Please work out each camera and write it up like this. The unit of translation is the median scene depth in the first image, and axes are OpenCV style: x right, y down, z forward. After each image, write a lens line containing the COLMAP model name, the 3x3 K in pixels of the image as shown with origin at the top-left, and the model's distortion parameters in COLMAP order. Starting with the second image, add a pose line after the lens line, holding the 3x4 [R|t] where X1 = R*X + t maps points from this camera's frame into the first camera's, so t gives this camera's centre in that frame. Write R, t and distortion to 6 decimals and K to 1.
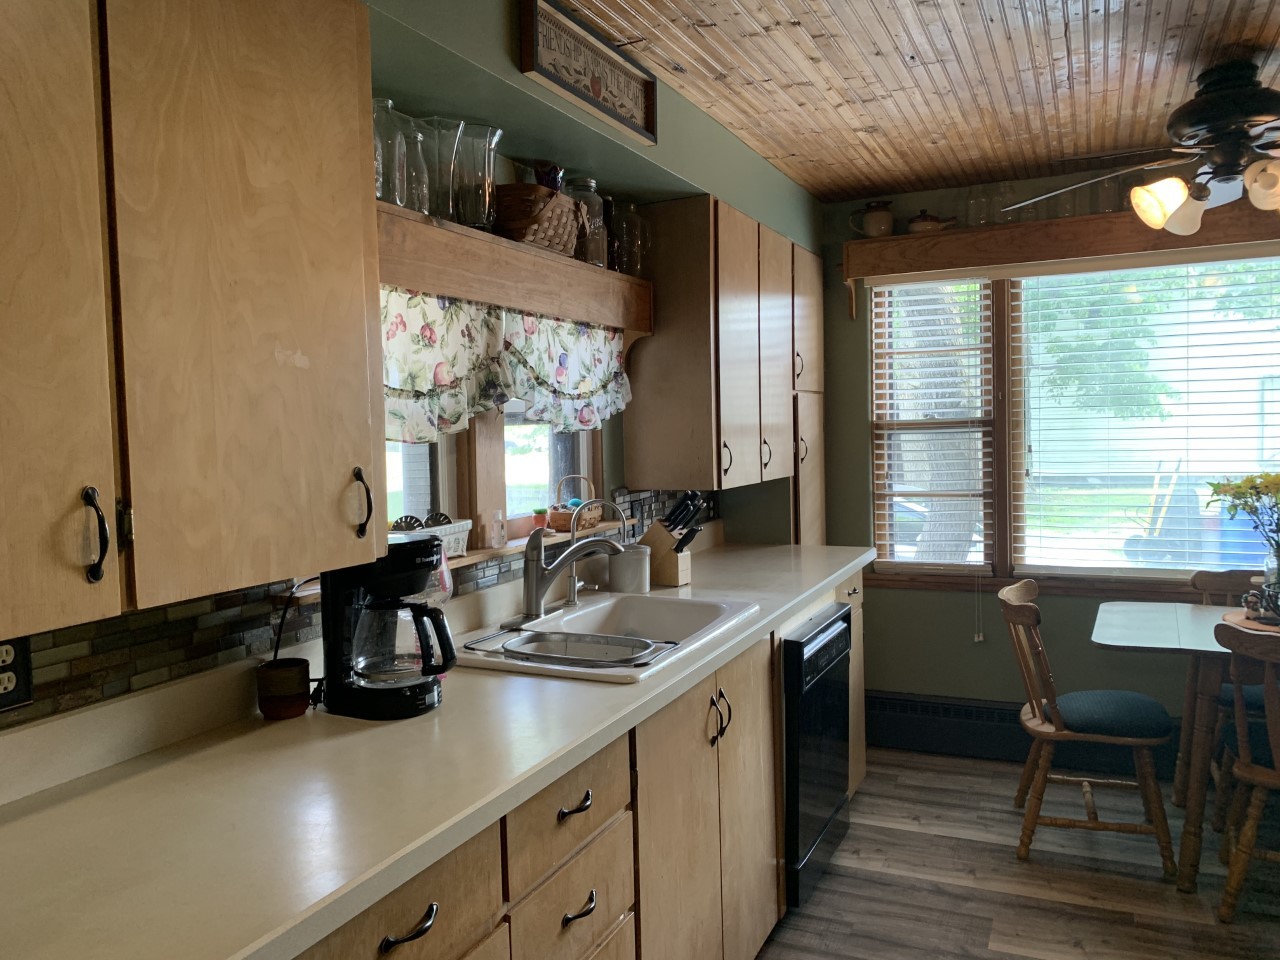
lens RADIAL K [[977.9, 0, 640.7], [0, 977.9, 490.5], [0, 0, 1]] dist [0.049434, -0.071392]
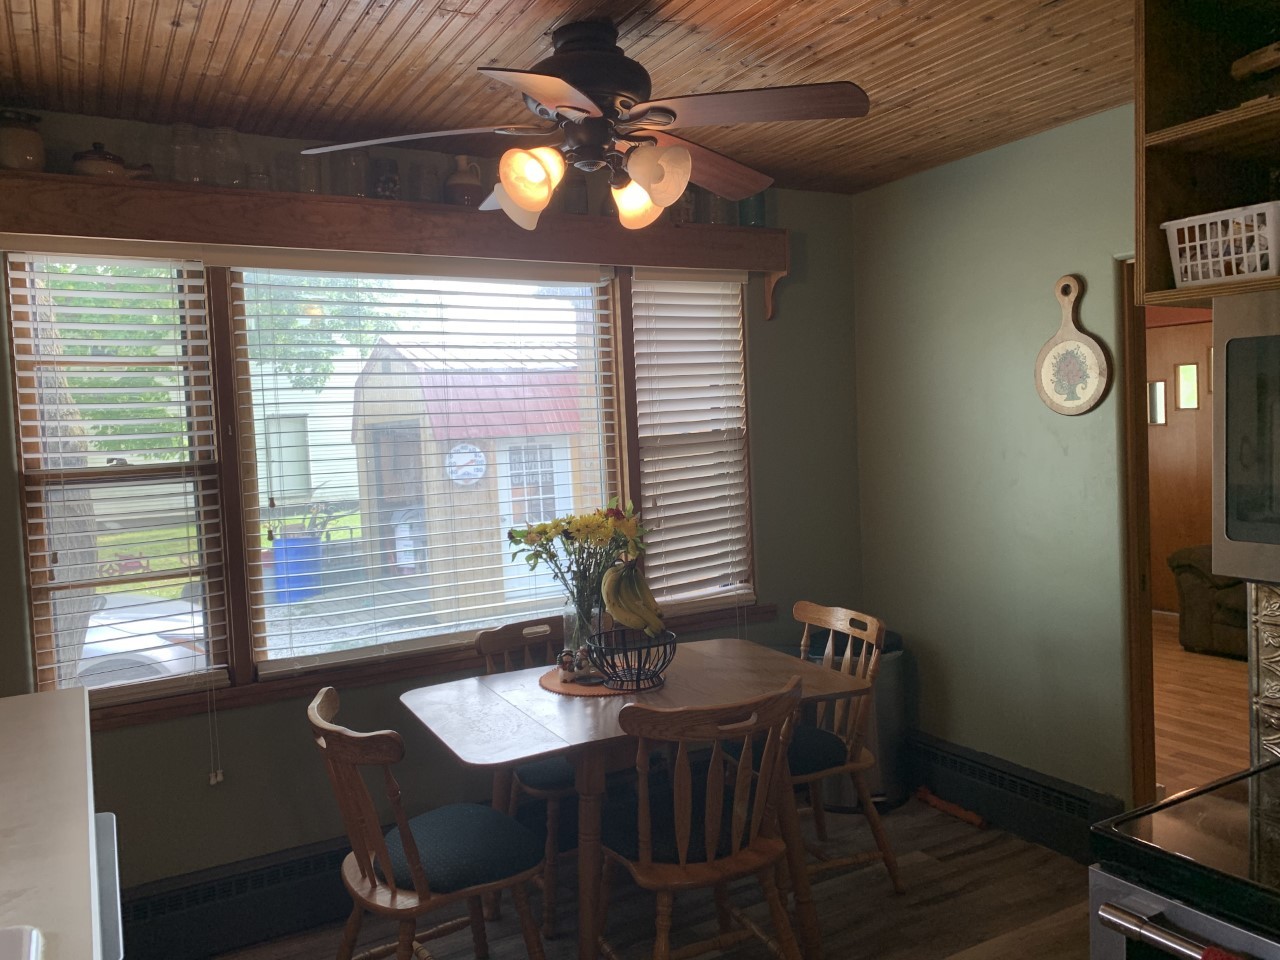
lens RADIAL K [[977.9, 0, 643.7], [0, 977.9, 477.5], [0, 0, 1]] dist [0.049434, -0.071392]
pose [[0.582700, -0.040923, 0.811657, -0.038336], [0.082169, 0.996580, -0.008744, -0.032173], [-0.808523, 0.071789, 0.584070, 0.353148]]
